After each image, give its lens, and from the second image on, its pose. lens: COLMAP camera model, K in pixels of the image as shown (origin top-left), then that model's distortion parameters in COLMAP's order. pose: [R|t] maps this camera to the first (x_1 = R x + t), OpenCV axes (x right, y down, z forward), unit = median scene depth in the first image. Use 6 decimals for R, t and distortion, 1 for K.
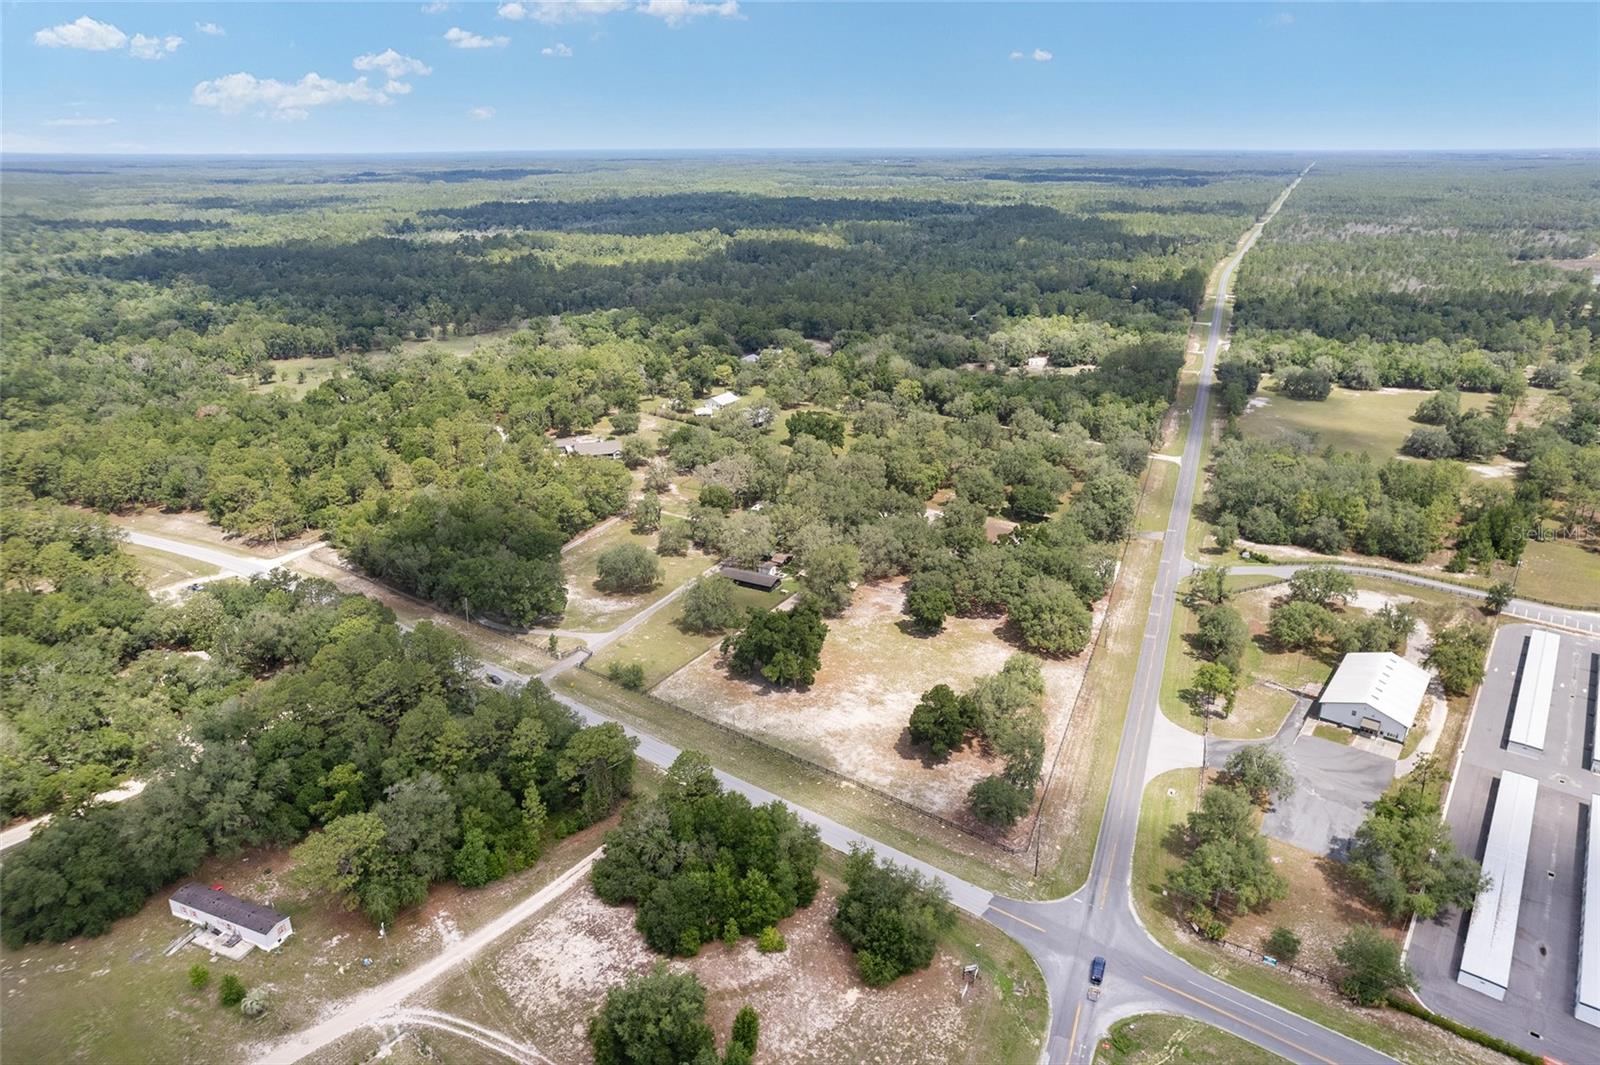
lens RADIAL K [[1009.4, 0, 800.0], [0, 1009.4, 532.5], [0, 0, 1]] dist [-0.055710, 0.031707]
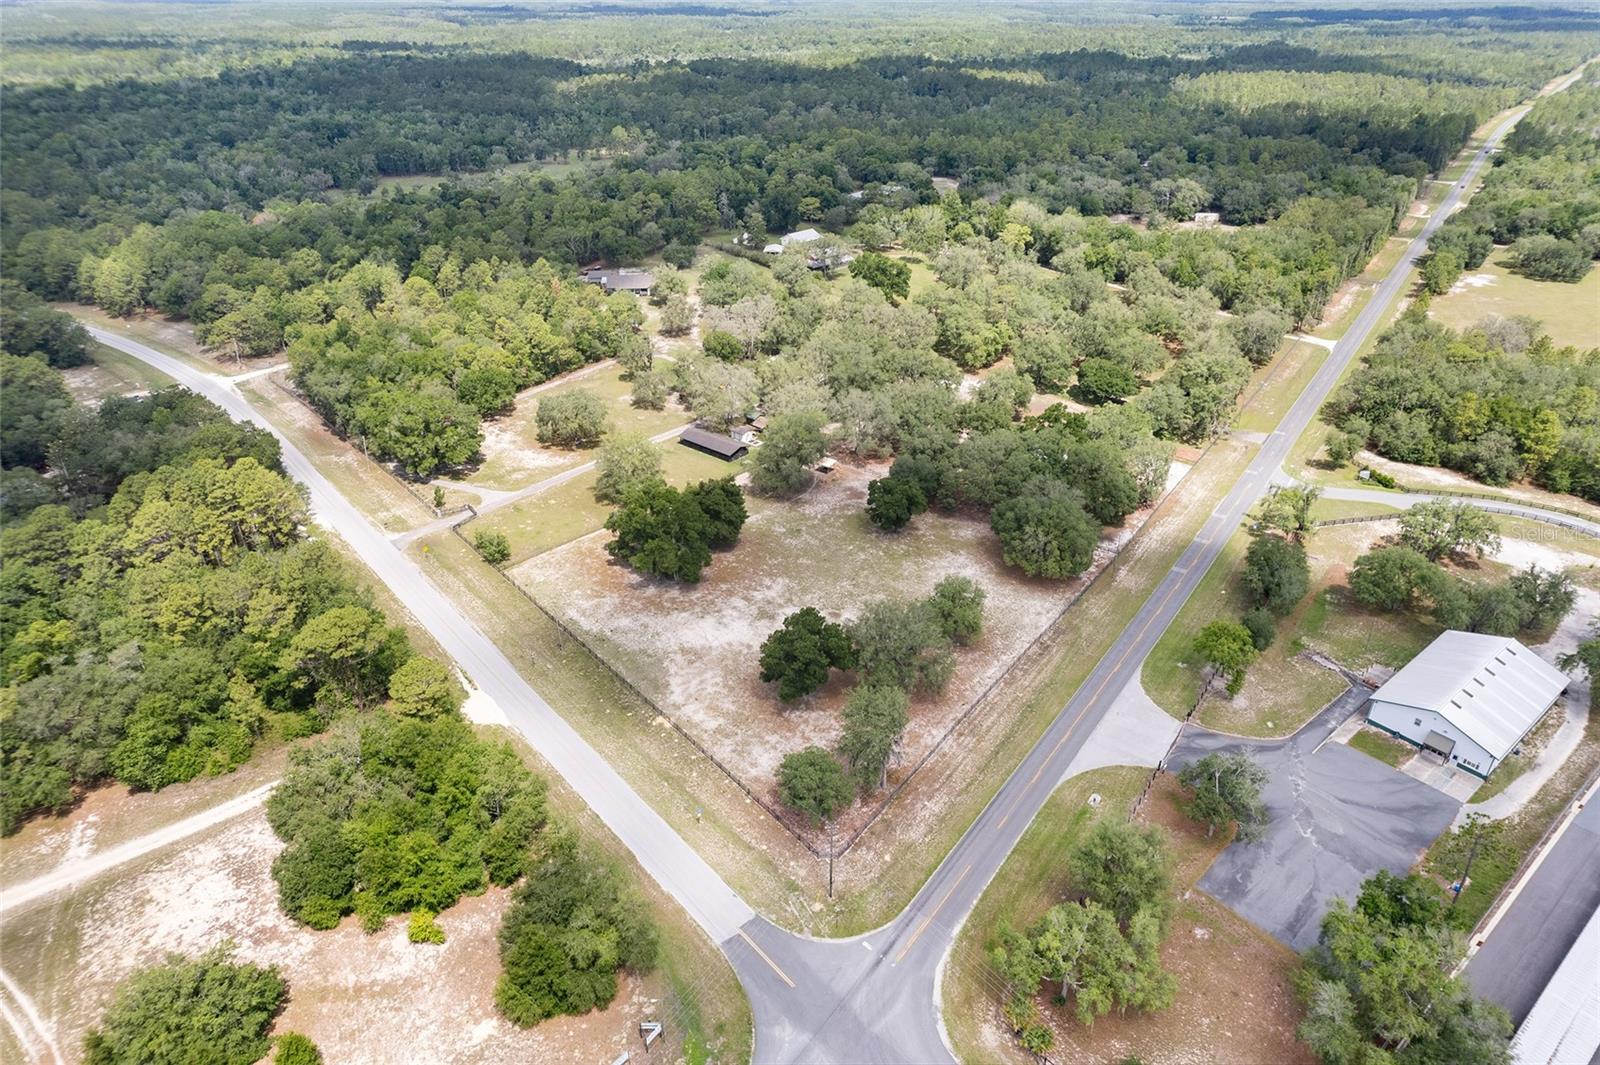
lens RADIAL K [[1022.9, 0, 800.0], [0, 1022.9, 532.5], [0, 0, 1]] dist [-0.066903, 0.064322]
pose [[0.977238, 0.107462, -0.182914, 0.173455], [-0.082067, 0.986579, 0.141164, -0.006165], [0.195629, -0.122939, 0.972942, 0.177844]]
